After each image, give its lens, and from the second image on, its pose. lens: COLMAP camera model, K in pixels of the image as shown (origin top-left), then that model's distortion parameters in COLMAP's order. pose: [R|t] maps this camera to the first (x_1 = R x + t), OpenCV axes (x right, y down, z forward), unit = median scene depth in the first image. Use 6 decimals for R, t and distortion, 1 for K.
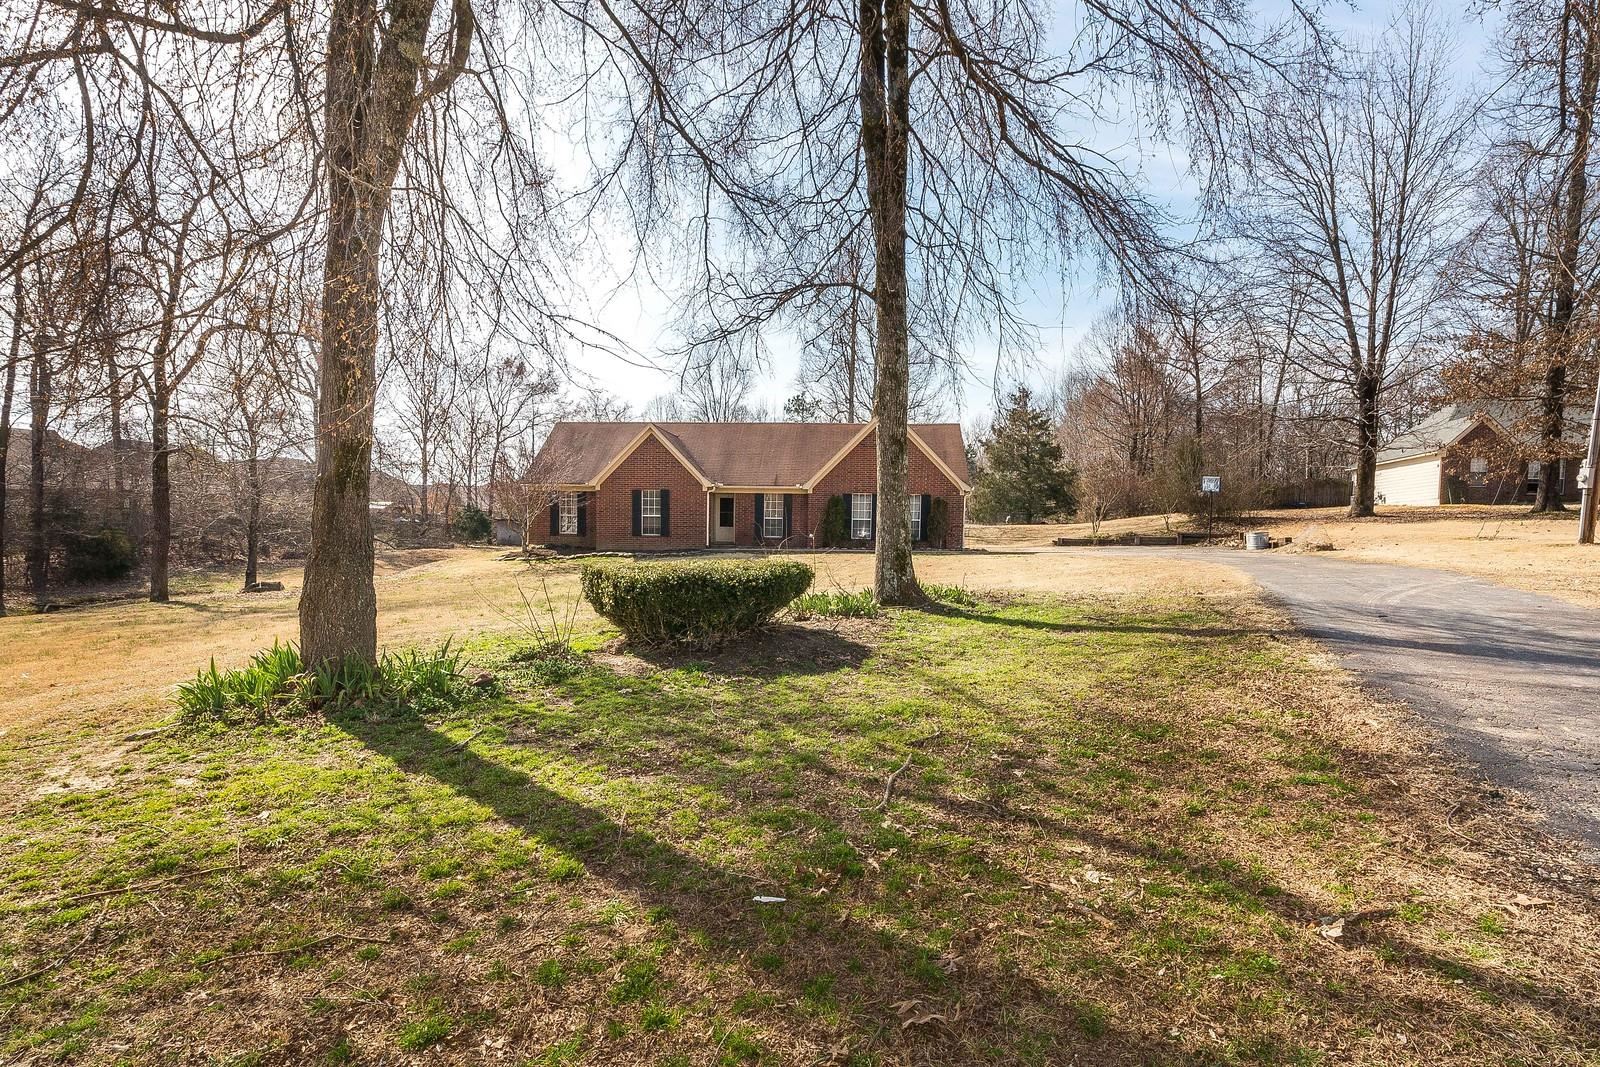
lens RADIAL K [[785.5, 0, 797.7], [0, 785.5, 500.6], [0, 0, 1]] dist [0.001745, 0.000212]
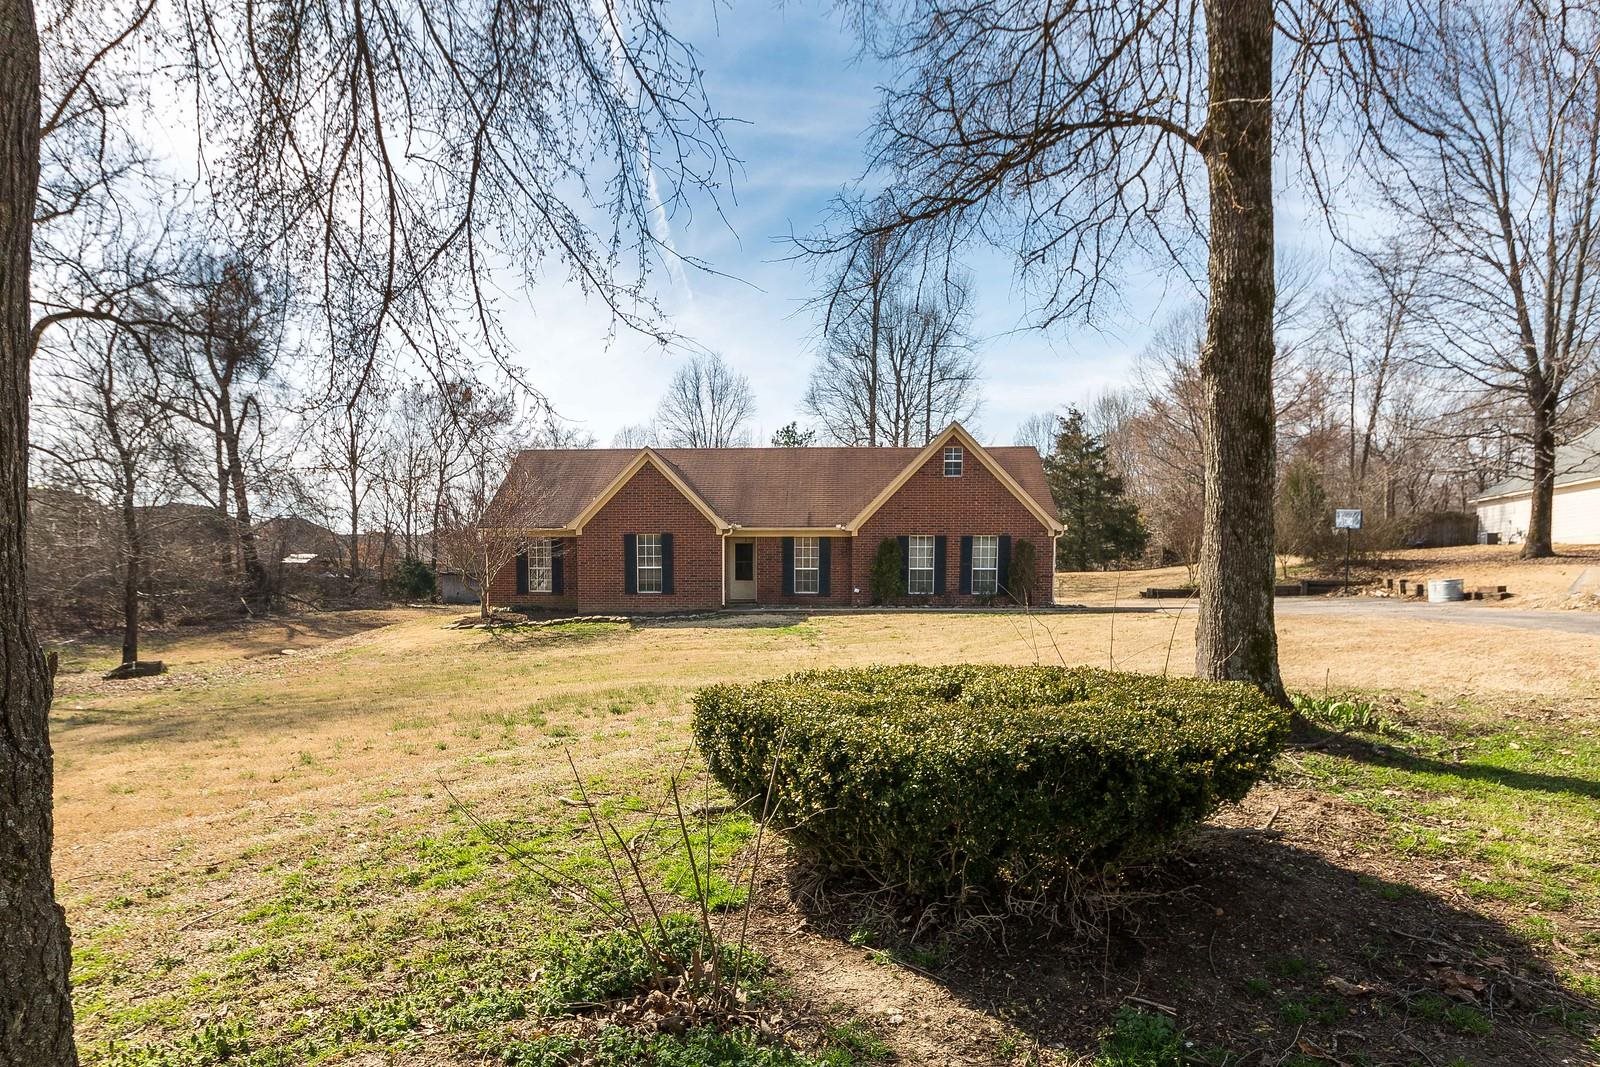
lens RADIAL K [[870.8, 0, 802.0], [0, 870.8, 560.3], [0, 0, 1]] dist [-0.002504, -0.000775]
pose [[0.999476, -0.012811, 0.029725, -0.056841], [0.012362, 0.999807, 0.015246, 0.000728], [-0.029914, -0.014871, 0.999442, 0.128641]]
